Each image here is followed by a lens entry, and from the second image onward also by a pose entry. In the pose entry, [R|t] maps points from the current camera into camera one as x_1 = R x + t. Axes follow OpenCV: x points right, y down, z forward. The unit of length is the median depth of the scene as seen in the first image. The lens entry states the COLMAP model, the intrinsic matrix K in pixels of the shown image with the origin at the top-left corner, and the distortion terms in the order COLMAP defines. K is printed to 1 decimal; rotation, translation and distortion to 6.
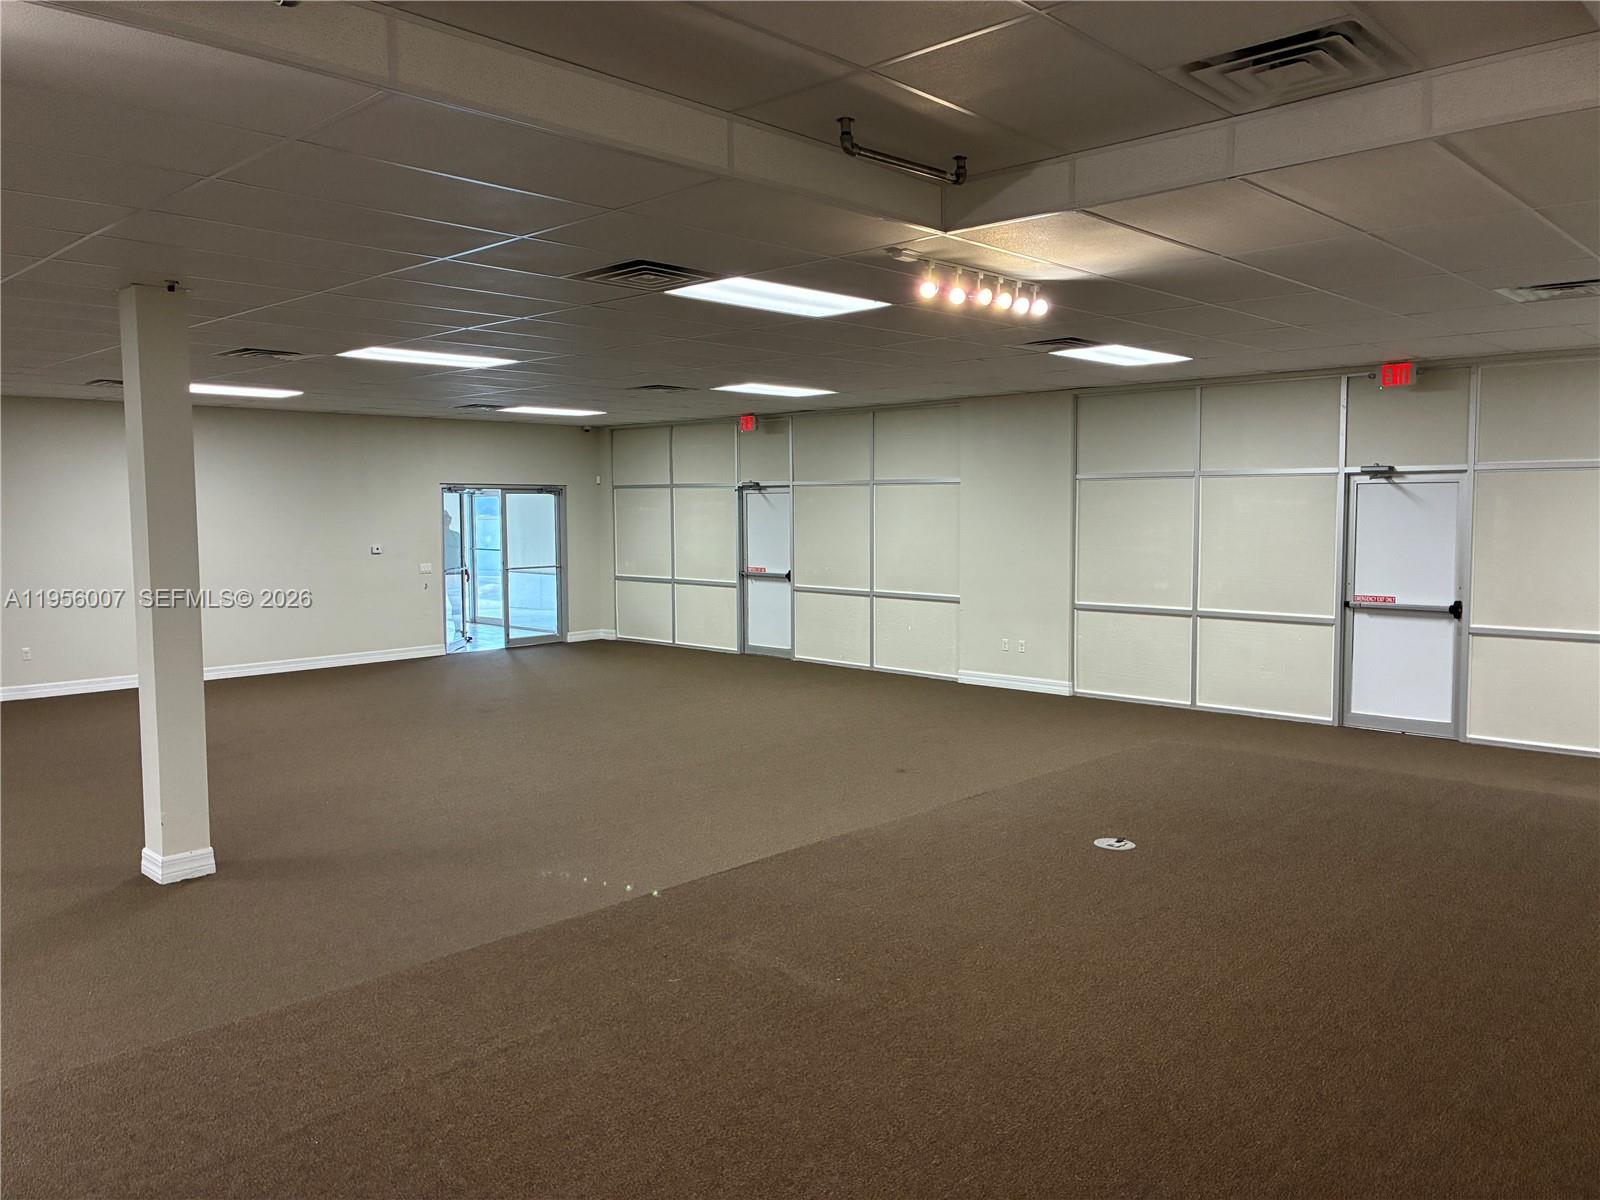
lens RADIAL K [[1226.2, 0, 800.0], [0, 1226.2, 600.0], [0, 0, 1]] dist [-0.002288, -0.002679]
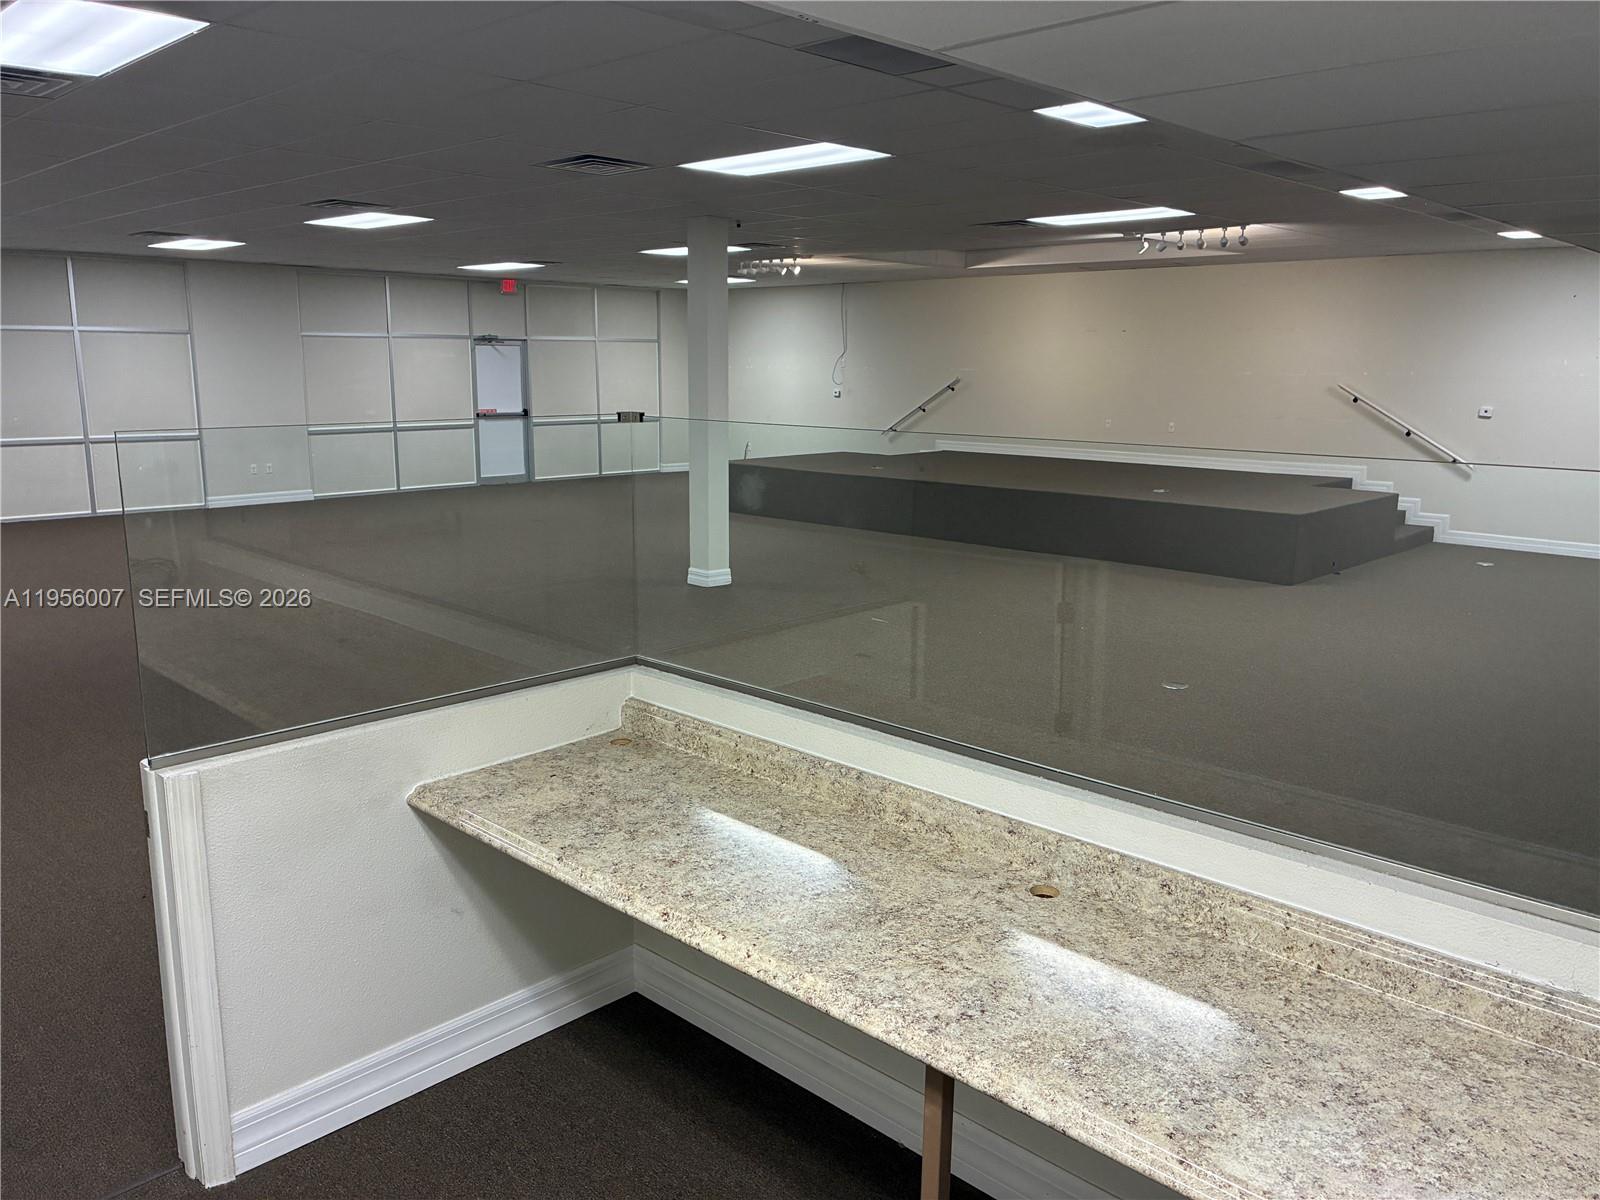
lens RADIAL K [[1226.2, 0, 800.0], [0, 1226.2, 600.0], [0, 0, 1]] dist [-0.002288, -0.002679]
pose [[0.035738, -0.192509, 0.980644, -1.346344], [0.076464, 0.978921, 0.189384, -0.035286], [-0.996432, 0.068216, 0.049704, 0.481099]]
